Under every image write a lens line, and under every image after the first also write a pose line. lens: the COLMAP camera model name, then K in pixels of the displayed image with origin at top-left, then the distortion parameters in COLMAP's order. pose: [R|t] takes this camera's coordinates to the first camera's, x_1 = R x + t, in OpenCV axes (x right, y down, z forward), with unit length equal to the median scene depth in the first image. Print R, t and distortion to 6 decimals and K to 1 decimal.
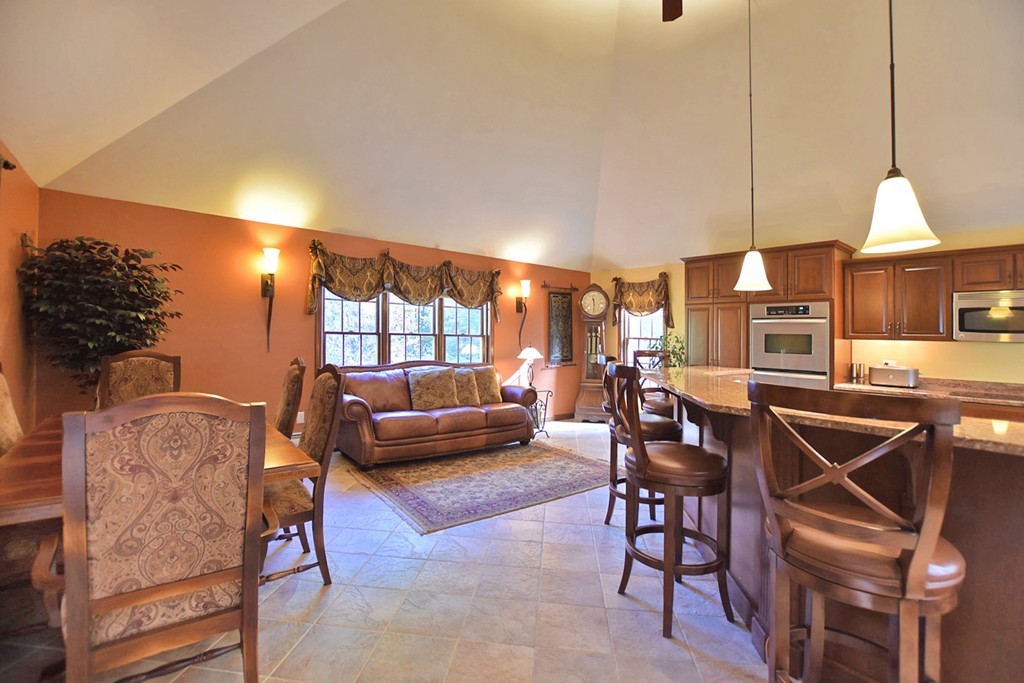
lens RADIAL K [[481.0, 0, 512.0], [0, 481.0, 341.5], [0, 0, 1]] dist [0.000860, 0.000203]
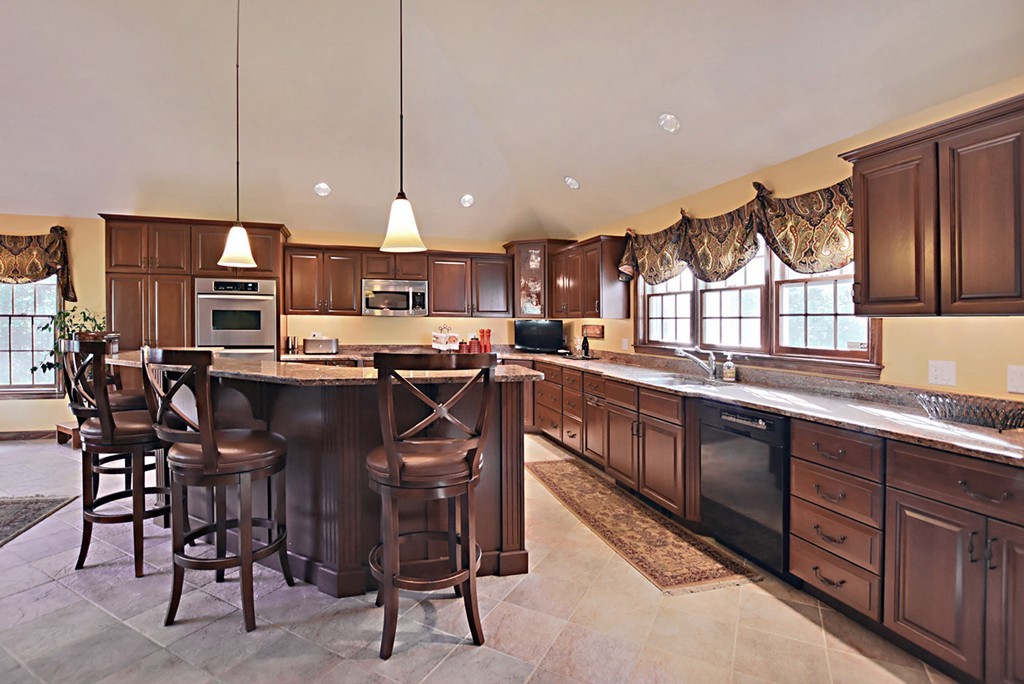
lens RADIAL K [[496.8, 0, 521.6], [0, 496.8, 327.1], [0, 0, 1]] dist [-0.001311, -0.000384]
pose [[0.396586, -0.030222, 0.917500, -0.149819], [0.009427, 0.999539, 0.028849, -0.004873], [-0.917949, -0.002792, 0.396688, 0.050404]]
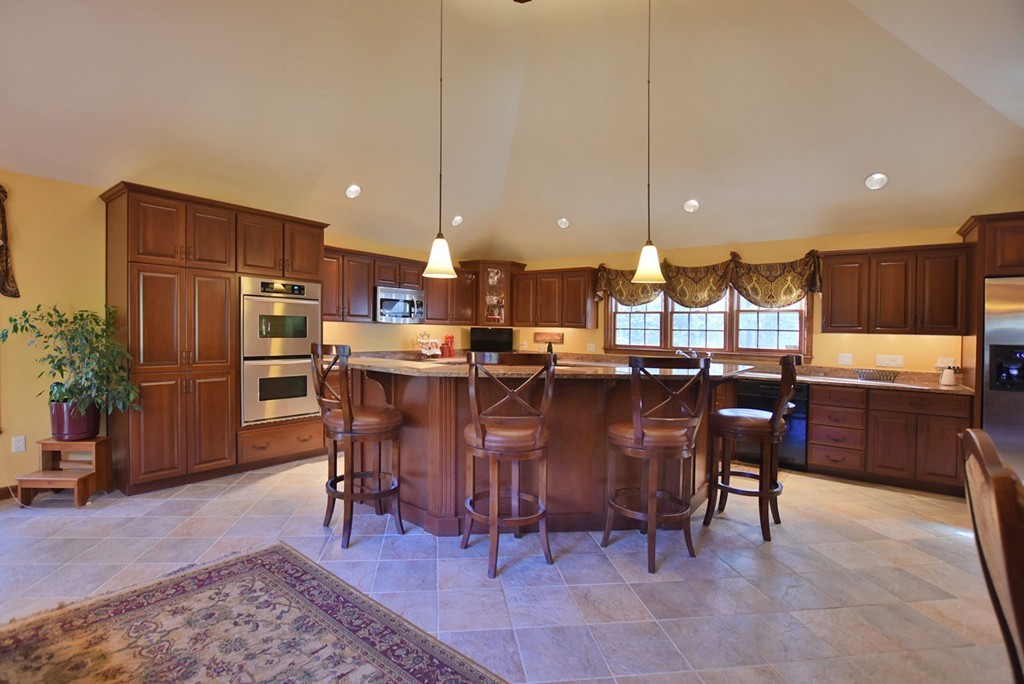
lens RADIAL K [[465.1, 0, 505.9], [0, 465.1, 337.0], [0, 0, 1]] dist [0.001958, 0.000023]
pose [[-0.212623, -0.044920, 0.976101, -0.366495], [-0.016350, 0.998966, 0.042410, -0.020234], [-0.976998, -0.006942, -0.213138, 0.834757]]
